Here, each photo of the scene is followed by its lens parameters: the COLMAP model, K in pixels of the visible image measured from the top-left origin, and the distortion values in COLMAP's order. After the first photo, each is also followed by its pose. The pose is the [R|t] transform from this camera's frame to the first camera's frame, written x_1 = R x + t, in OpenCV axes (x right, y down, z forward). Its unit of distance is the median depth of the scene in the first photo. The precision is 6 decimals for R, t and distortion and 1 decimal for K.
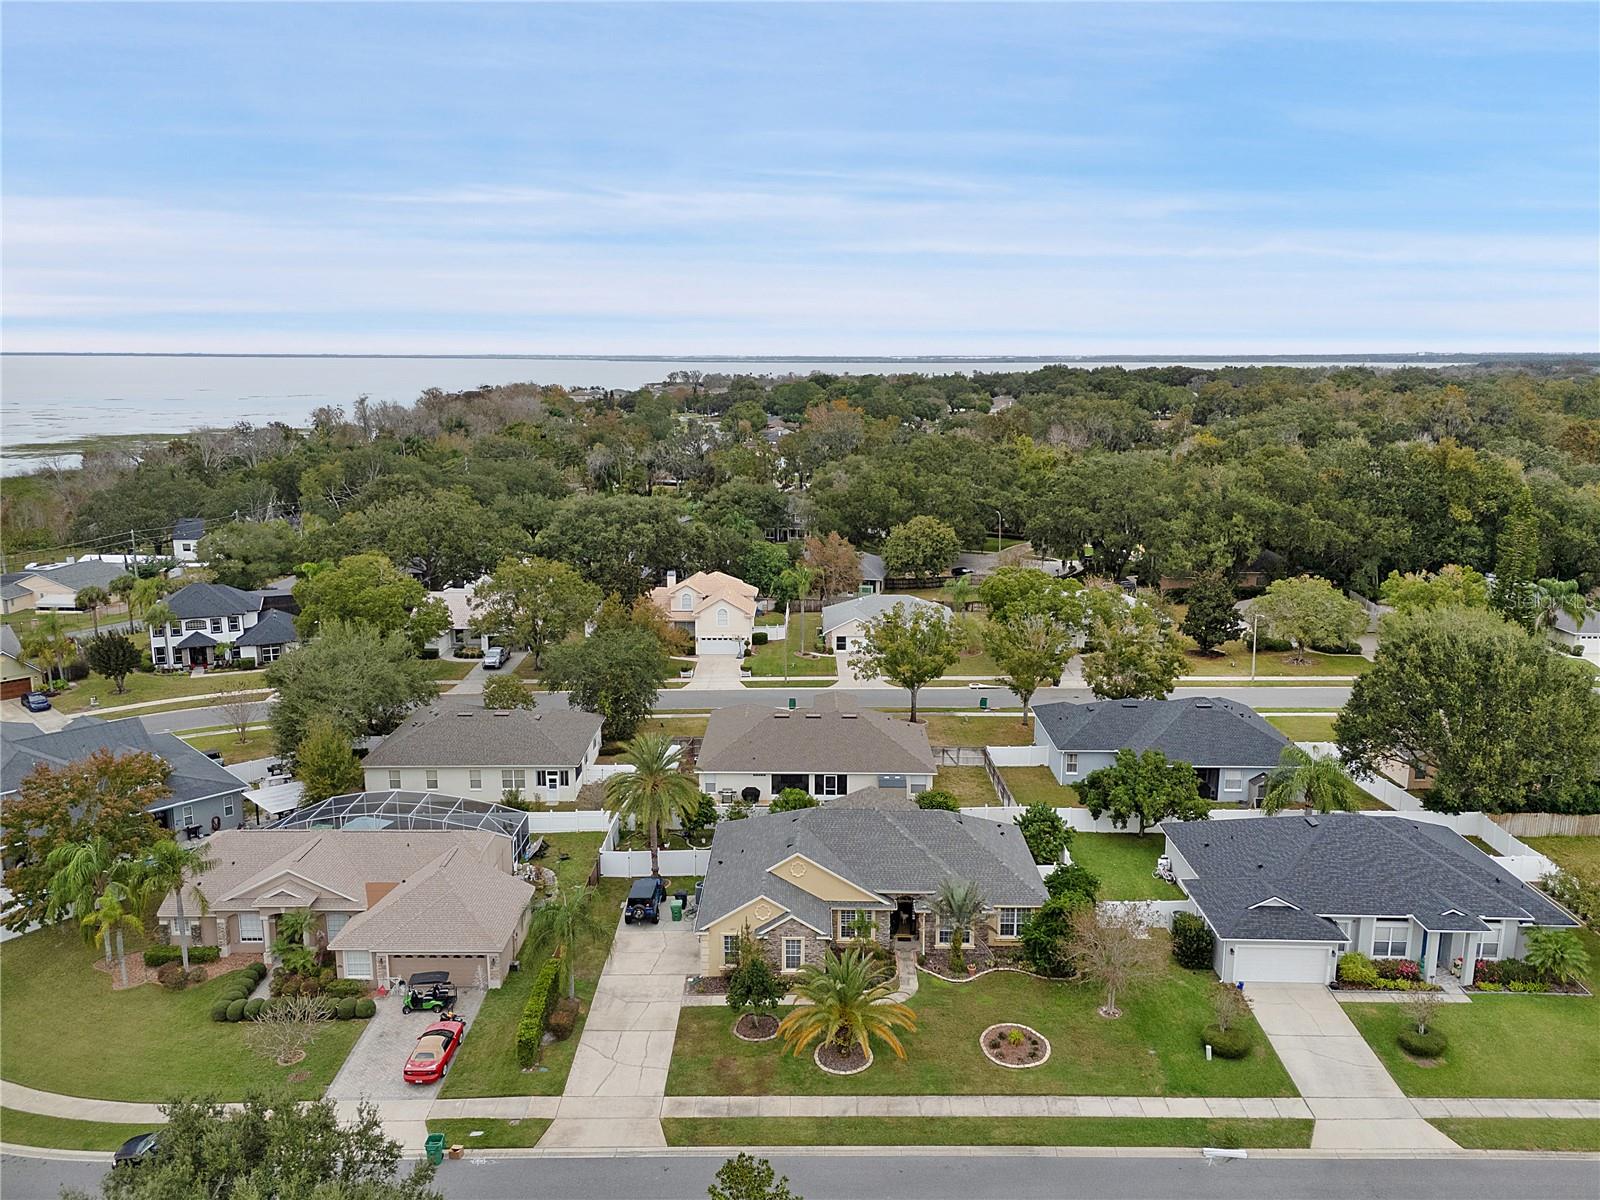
lens RADIAL K [[1169.0, 0, 800.0], [0, 1169.0, 600.0], [0, 0, 1]] dist [0.089743, -0.073930]
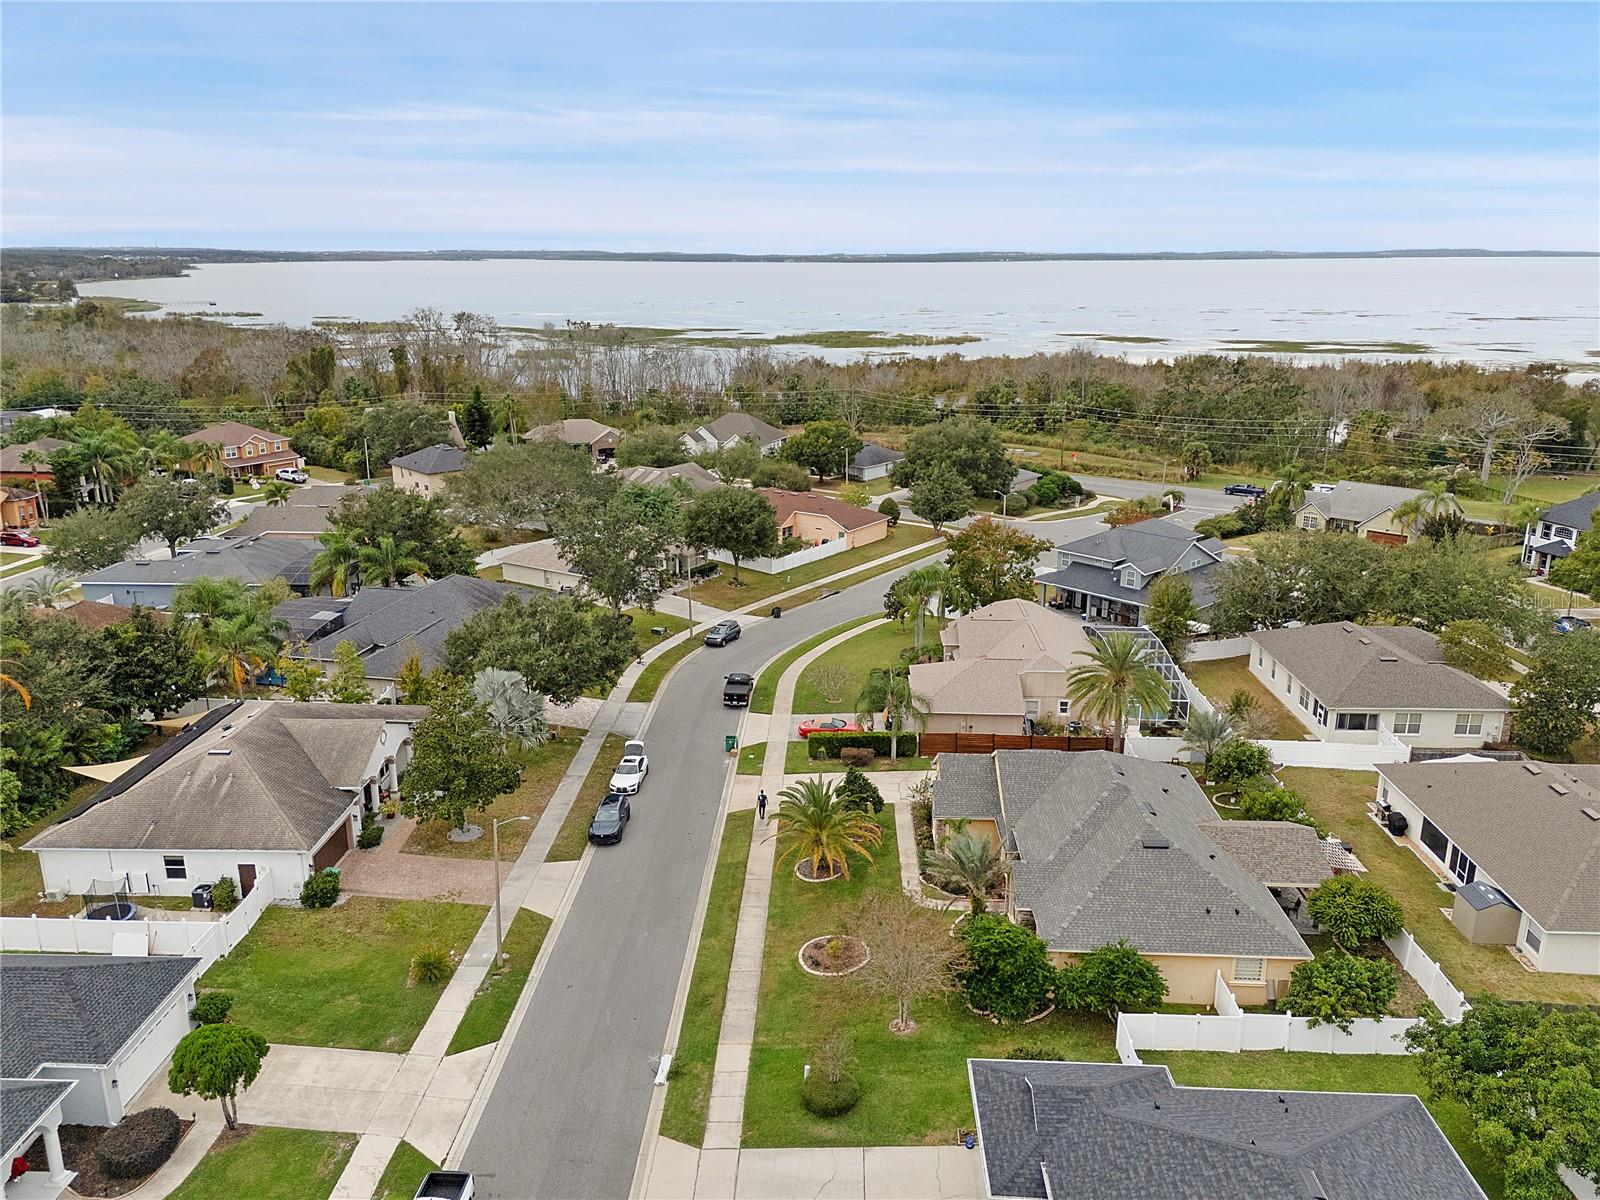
lens RADIAL K [[1169.0, 0, 800.0], [0, 1169.0, 600.0], [0, 0, 1]] dist [0.089743, -0.073930]
pose [[-0.022716, 0.282006, -0.959144, 0.938764], [-0.206497, 0.937379, 0.280498, -0.151012], [0.978184, 0.204432, 0.036940, 0.798332]]
